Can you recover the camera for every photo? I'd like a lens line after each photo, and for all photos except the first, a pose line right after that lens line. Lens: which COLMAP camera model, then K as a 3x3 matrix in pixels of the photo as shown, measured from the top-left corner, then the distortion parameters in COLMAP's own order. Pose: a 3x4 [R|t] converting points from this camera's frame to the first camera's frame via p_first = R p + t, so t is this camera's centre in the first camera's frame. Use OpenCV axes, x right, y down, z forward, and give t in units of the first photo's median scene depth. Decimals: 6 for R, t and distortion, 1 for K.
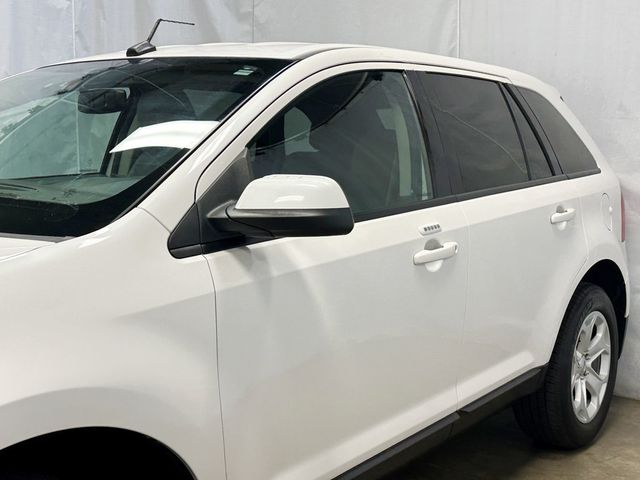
lens RADIAL K [[834.1, 0, 320.0], [0, 834.1, 240.0], [0, 0, 1]] dist [0.212174, -0.481899]
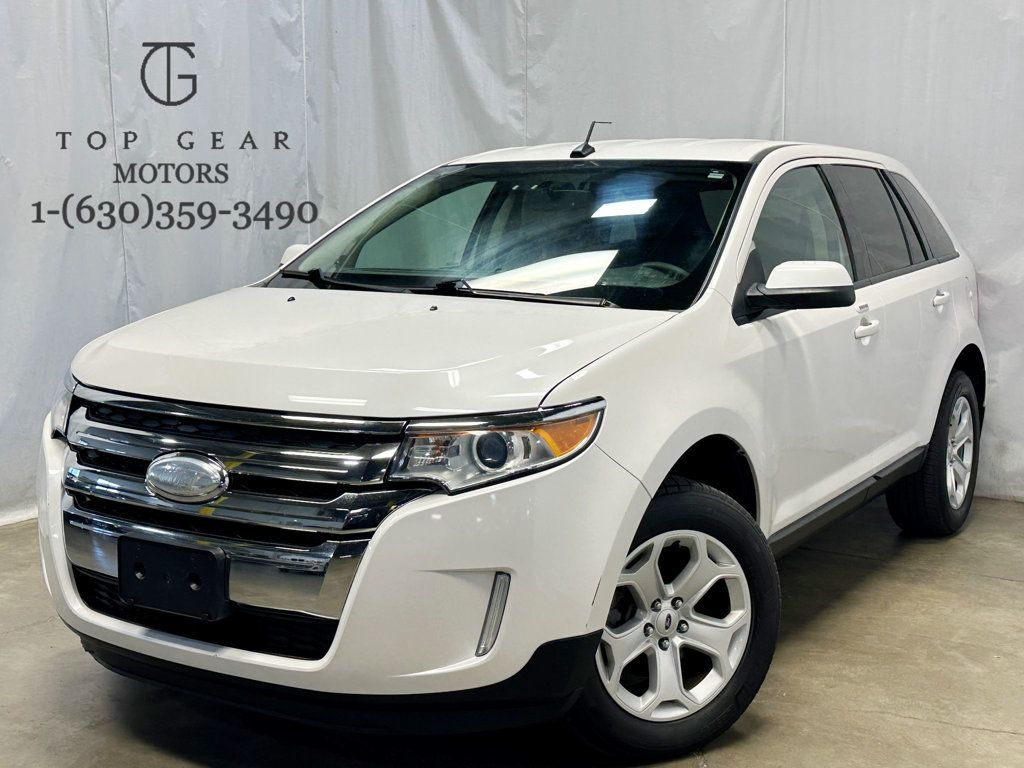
lens RADIAL K [[1334.6, 0, 512.0], [0, 1334.6, 384.0], [0, 0, 1]] dist [0.212174, -0.481899]
pose [[0.994951, -0.025663, 0.097022, -0.375550], [0.024862, 0.999646, 0.009459, 0.043923], [-0.097230, -0.006999, 0.995237, -0.560417]]
